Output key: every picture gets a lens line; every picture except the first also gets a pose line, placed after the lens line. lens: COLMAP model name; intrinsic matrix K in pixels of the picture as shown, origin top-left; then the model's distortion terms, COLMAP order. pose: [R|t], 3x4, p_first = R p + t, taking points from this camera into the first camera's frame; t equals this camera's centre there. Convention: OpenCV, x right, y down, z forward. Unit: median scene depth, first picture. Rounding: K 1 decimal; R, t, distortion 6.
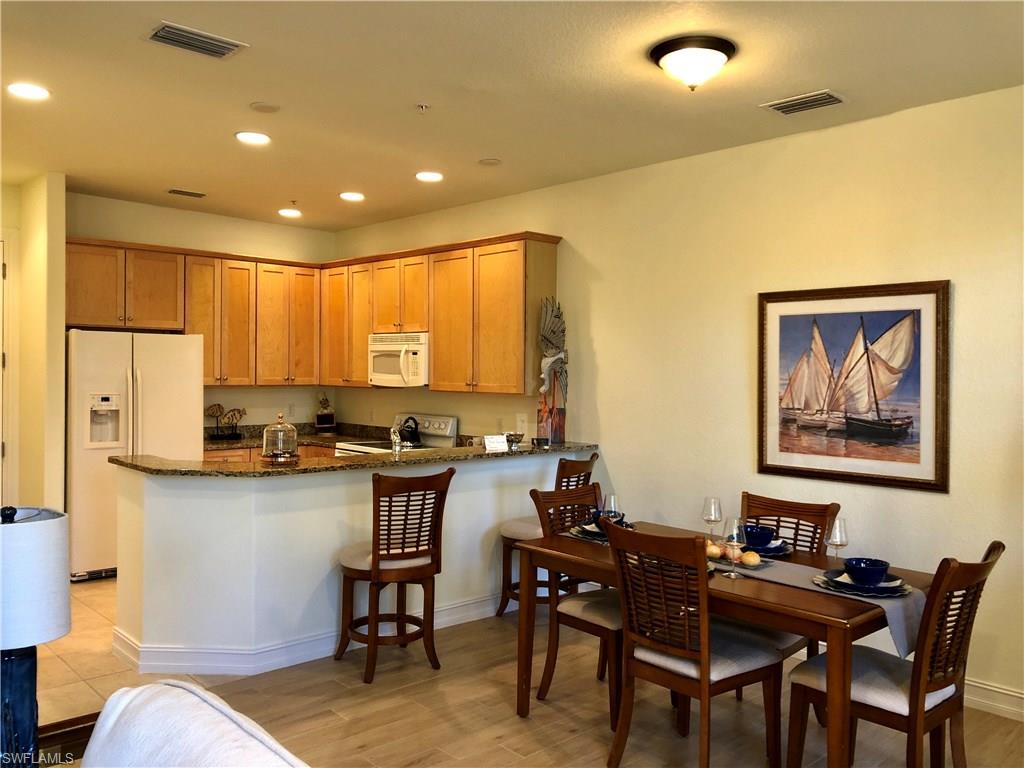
lens RADIAL K [[850.8, 0, 511.6], [0, 850.8, 385.3], [0, 0, 1]] dist [0.019564, 0.005905]
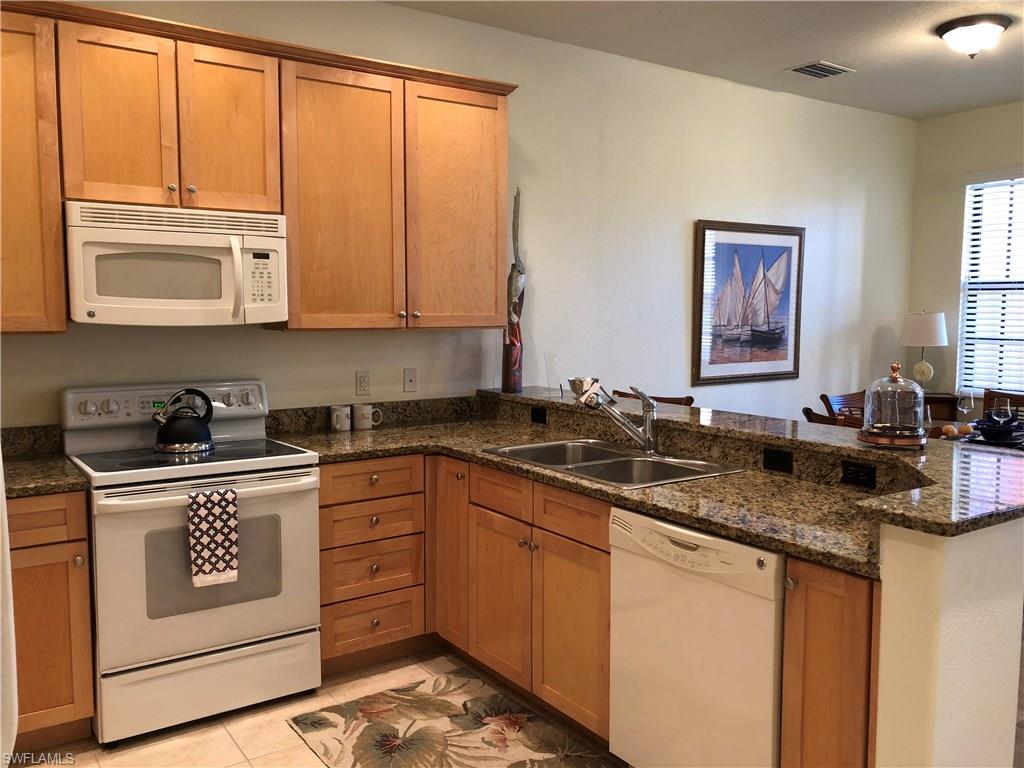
lens RADIAL K [[850.8, 0, 513.9], [0, 850.8, 378.4], [0, 0, 1]] dist [0.019564, 0.005905]
pose [[0.128409, -0.103056, 0.986352, -0.856737], [0.012561, 0.994675, 0.102290, -0.022765], [-0.991642, -0.000745, 0.129019, 1.150238]]
